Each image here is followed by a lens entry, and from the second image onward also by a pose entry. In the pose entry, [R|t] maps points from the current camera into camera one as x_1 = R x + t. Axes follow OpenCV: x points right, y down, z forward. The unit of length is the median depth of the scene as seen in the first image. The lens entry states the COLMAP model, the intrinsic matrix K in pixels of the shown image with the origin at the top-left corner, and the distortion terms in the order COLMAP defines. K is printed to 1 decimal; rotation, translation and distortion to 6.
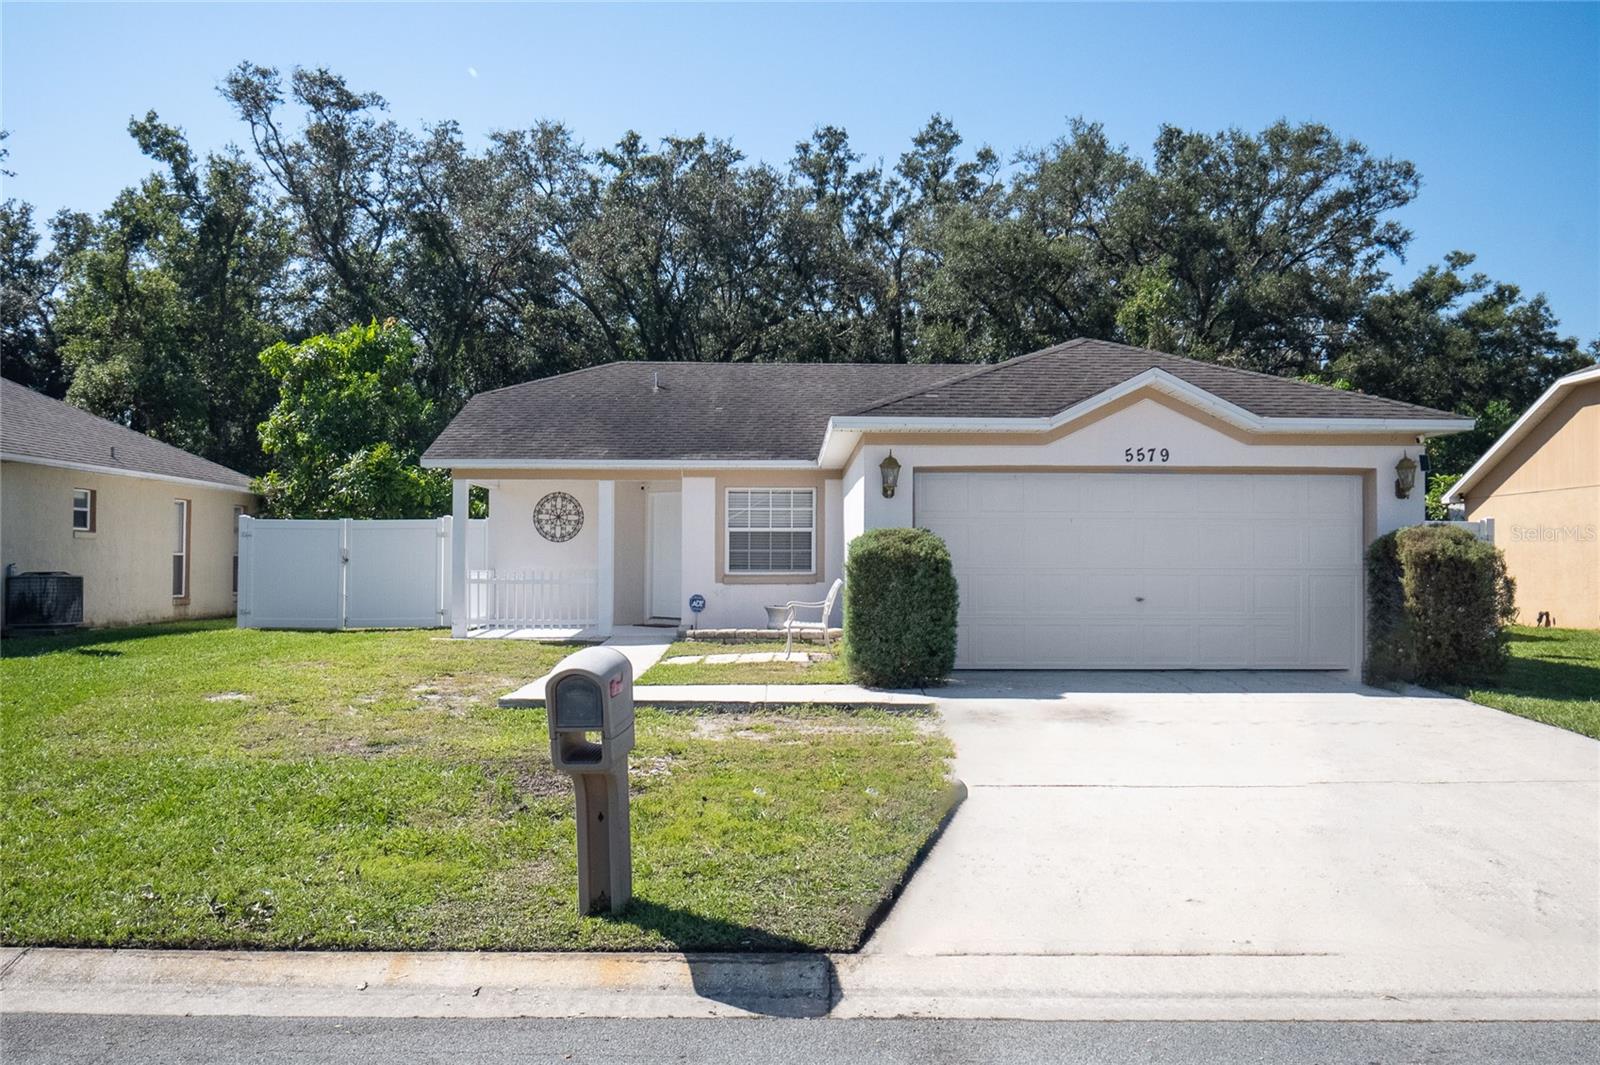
lens RADIAL K [[1333.2, 0, 801.8], [0, 1333.2, 533.8], [0, 0, 1]] dist [-0.011657, 0.000633]
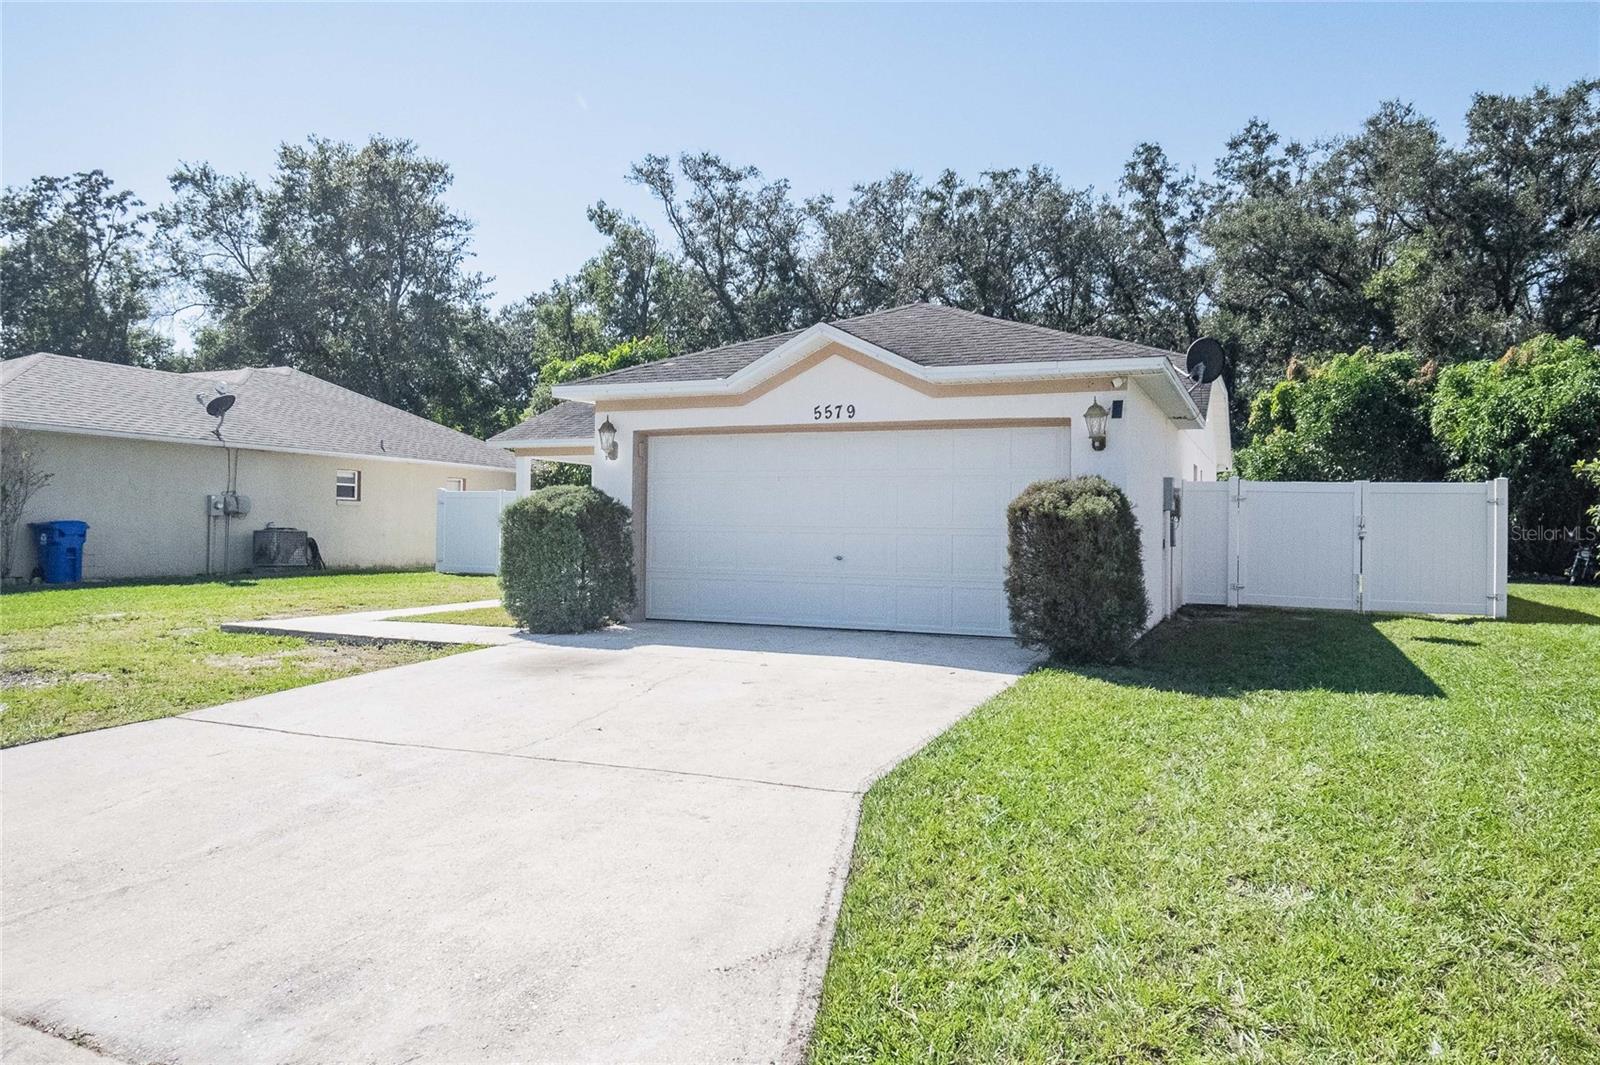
lens RADIAL K [[1072.3, 0, 798.9], [0, 1072.3, 531.9], [0, 0, 1]] dist [-0.016329, -0.000325]
pose [[0.908201, 0.008362, -0.418451, 0.167410], [-0.000884, 0.999837, 0.018061, 0.004586], [0.418534, -0.016033, 0.908060, 0.077772]]
